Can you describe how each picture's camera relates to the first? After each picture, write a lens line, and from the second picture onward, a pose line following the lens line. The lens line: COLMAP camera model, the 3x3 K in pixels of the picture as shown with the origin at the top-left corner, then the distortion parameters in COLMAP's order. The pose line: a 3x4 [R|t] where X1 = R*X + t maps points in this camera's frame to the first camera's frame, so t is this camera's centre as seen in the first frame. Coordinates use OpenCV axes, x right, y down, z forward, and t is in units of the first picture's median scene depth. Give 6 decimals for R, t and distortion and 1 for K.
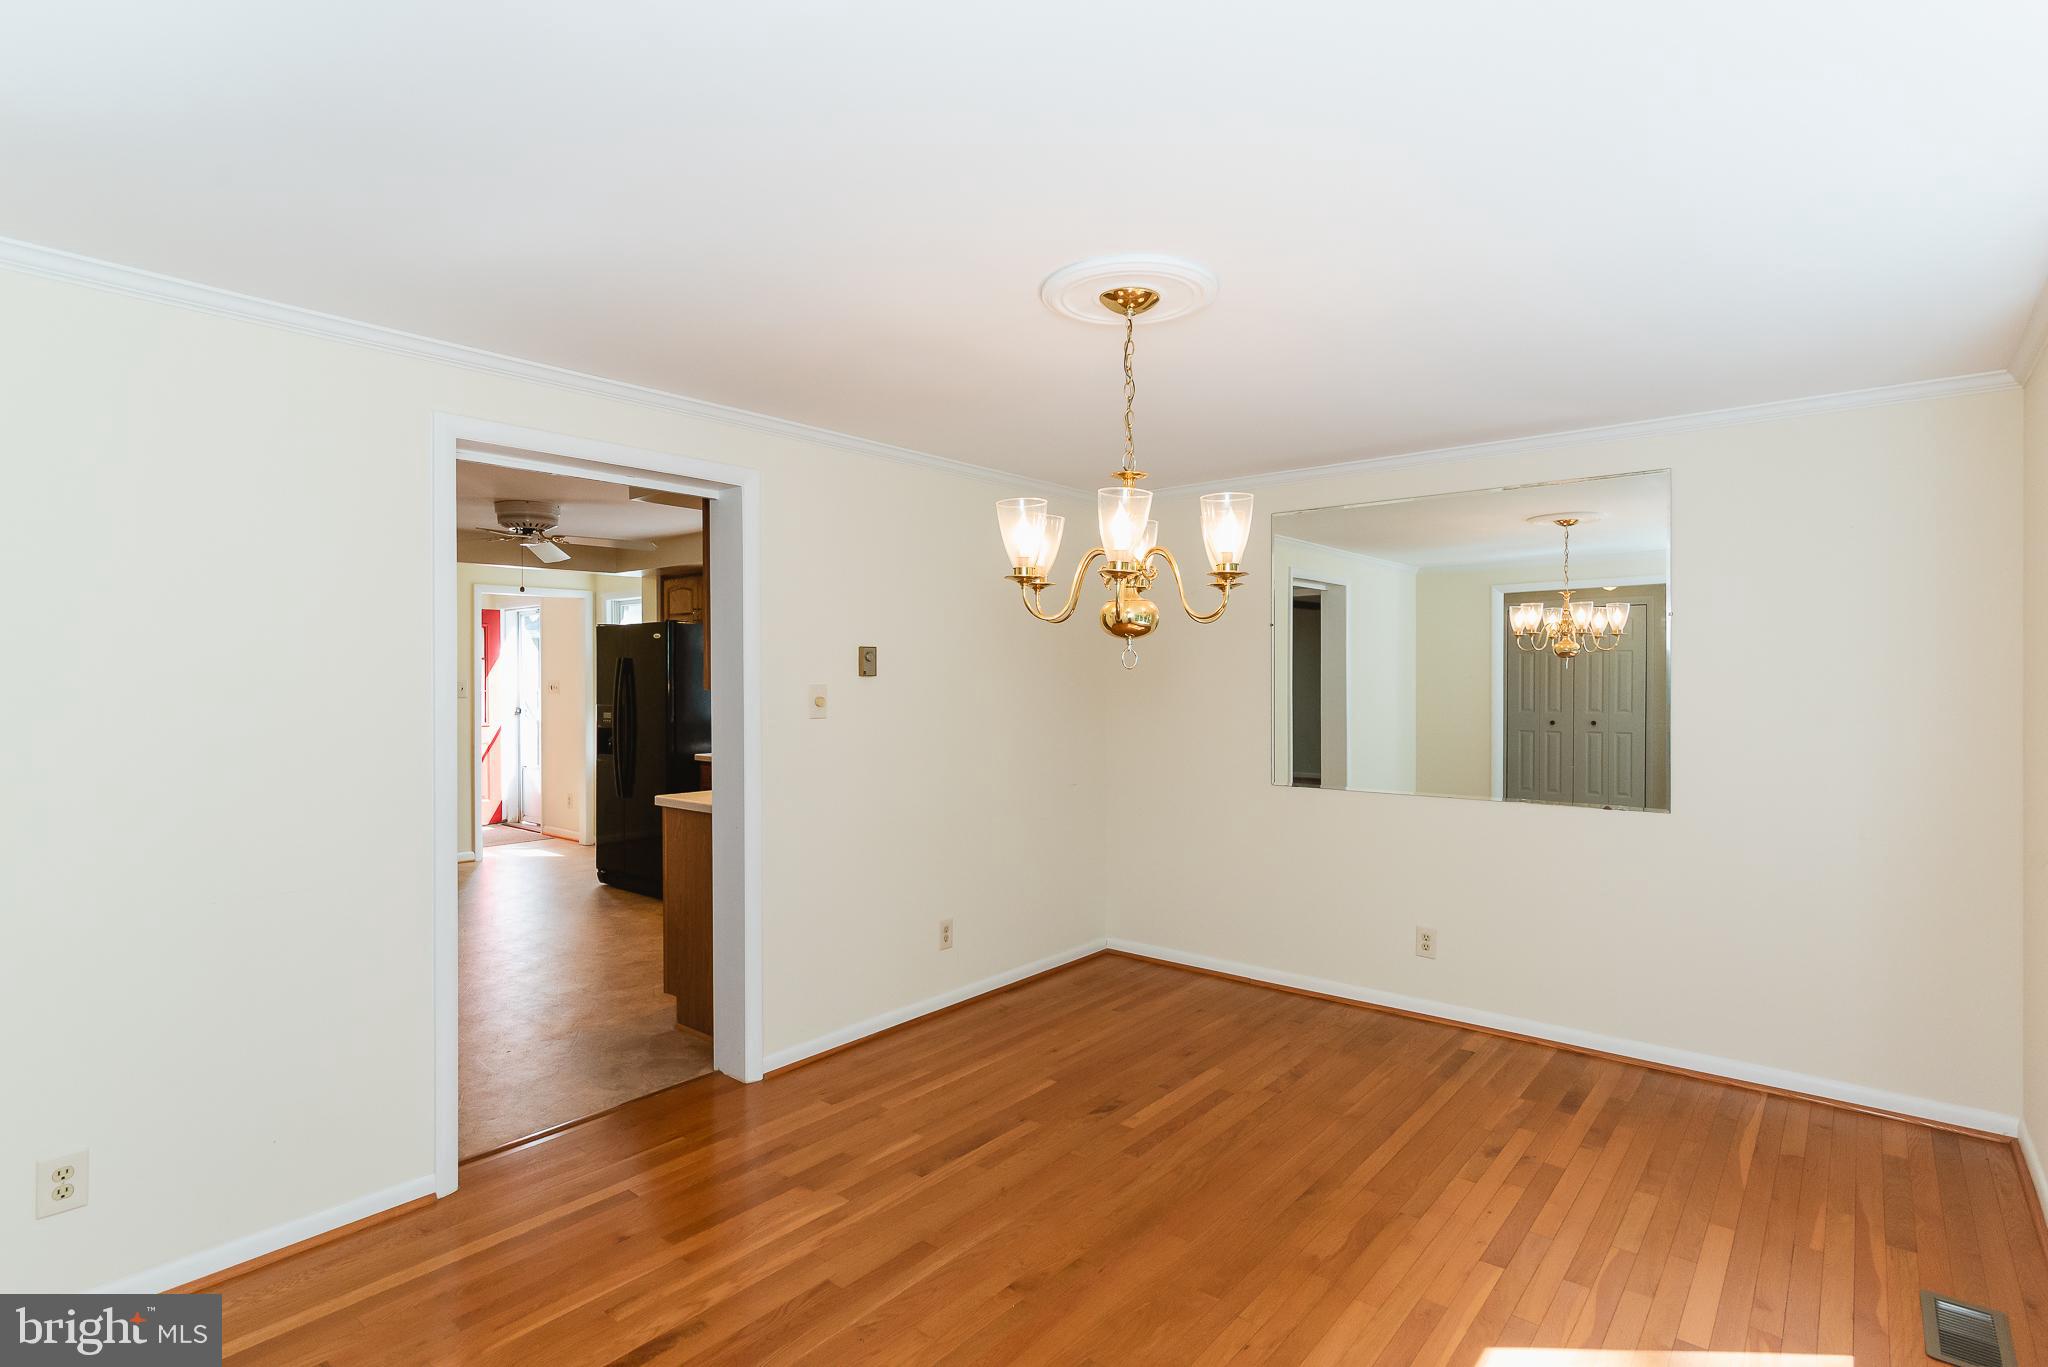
lens RADIAL K [[1010.2, 0, 1019.7], [0, 1010.2, 668.7], [0, 0, 1]] dist [-0.001785, -0.000399]
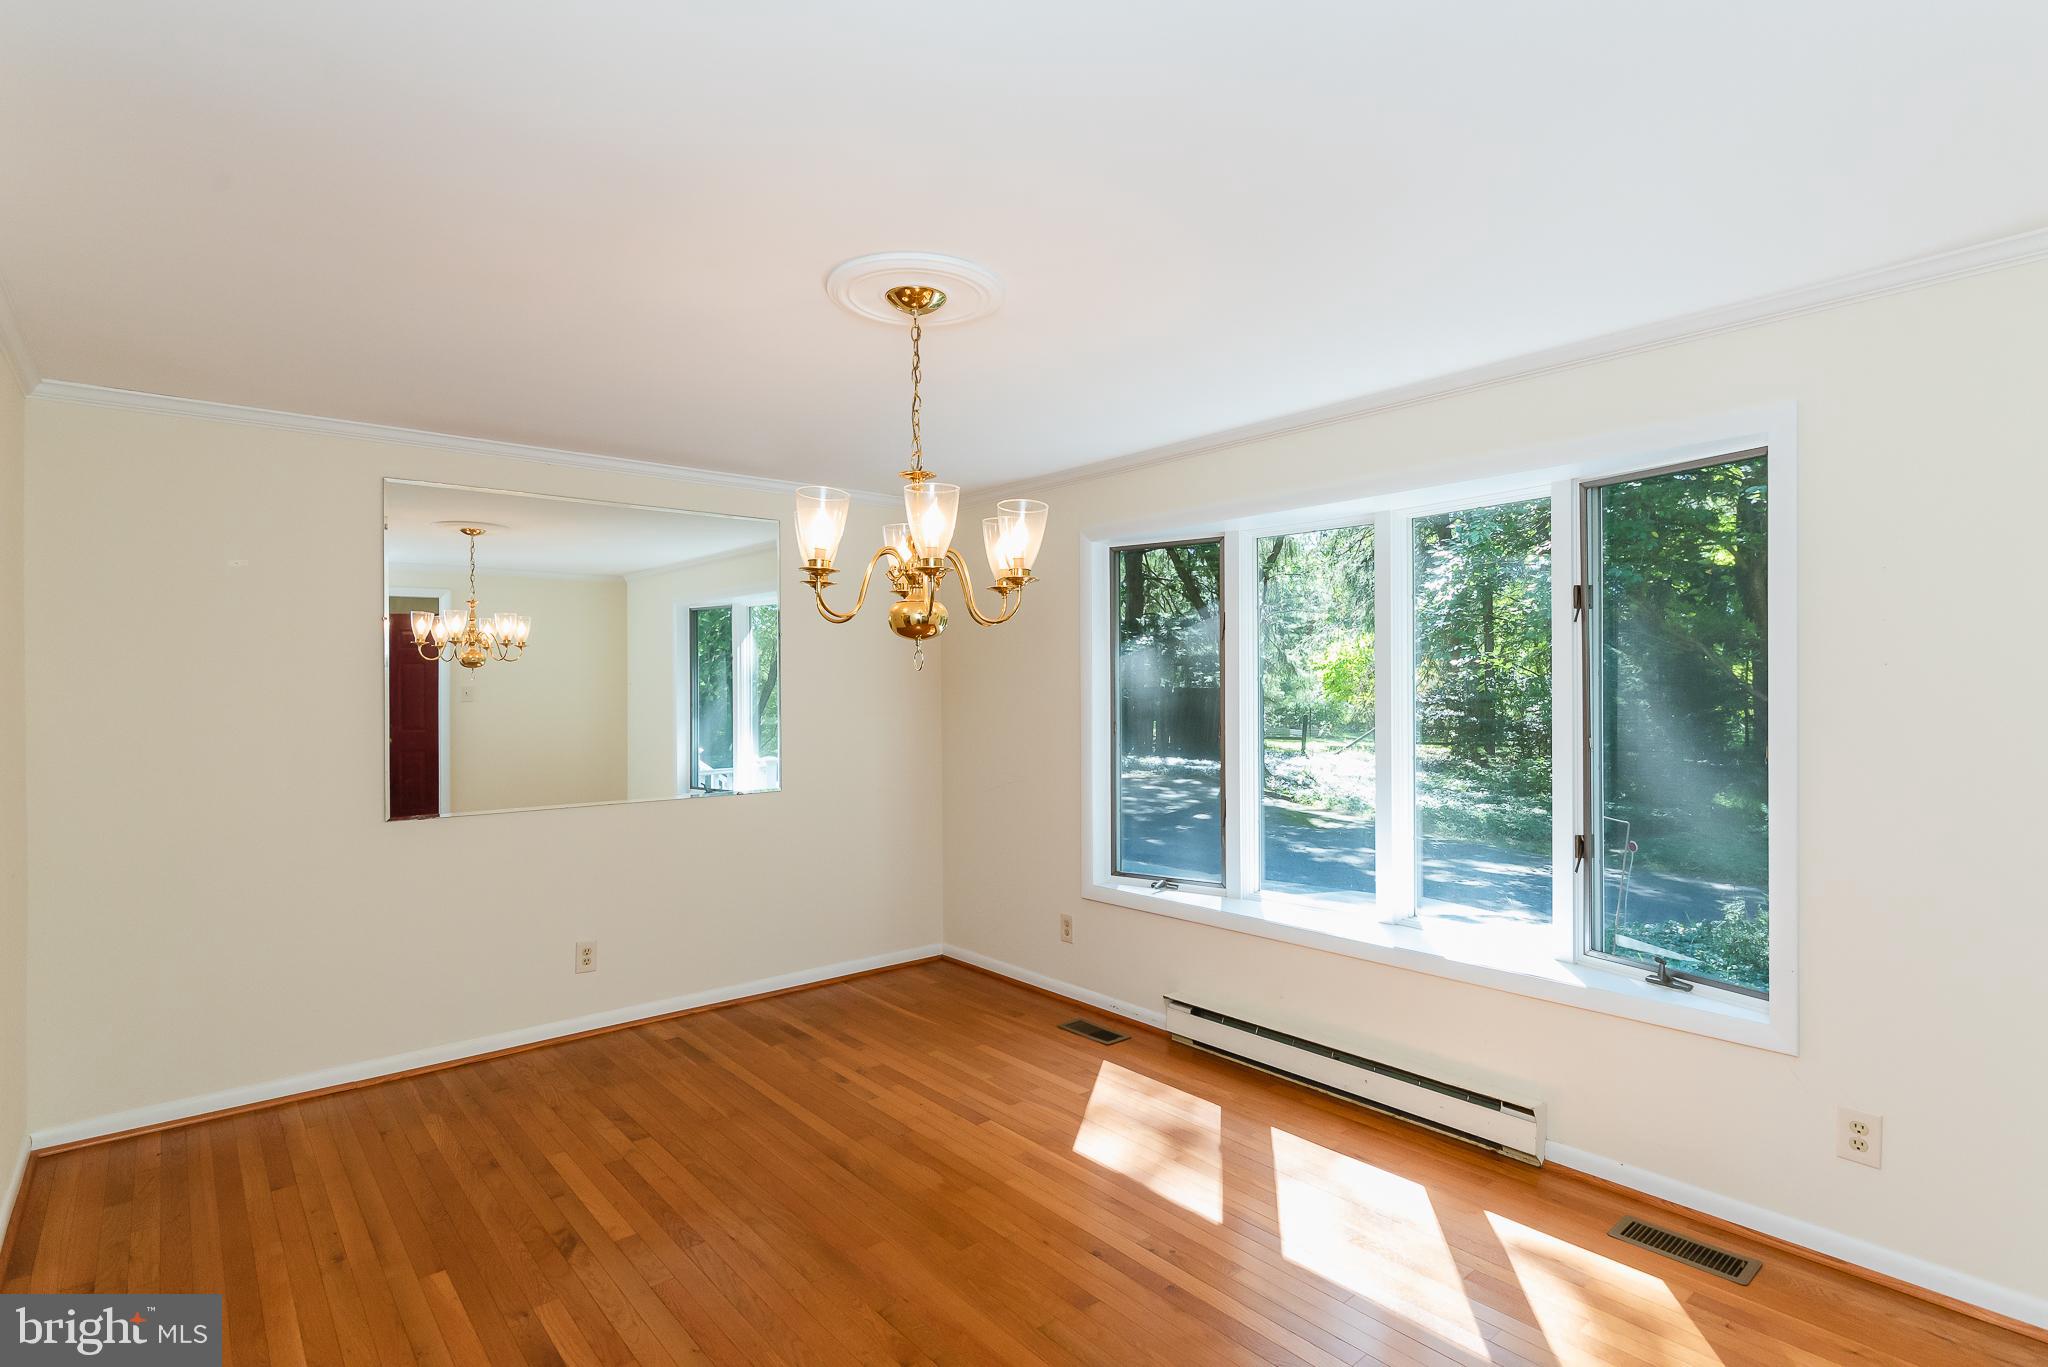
lens RADIAL K [[1010.2, 0, 1019.6], [0, 1010.2, 695.0], [0, 0, 1]] dist [-0.001785, -0.000399]
pose [[0.170458, -0.006680, 0.985342, -0.604440], [-0.000588, 0.999976, 0.006881, 0.016063], [-0.985365, -0.001752, 0.170450, 0.535724]]
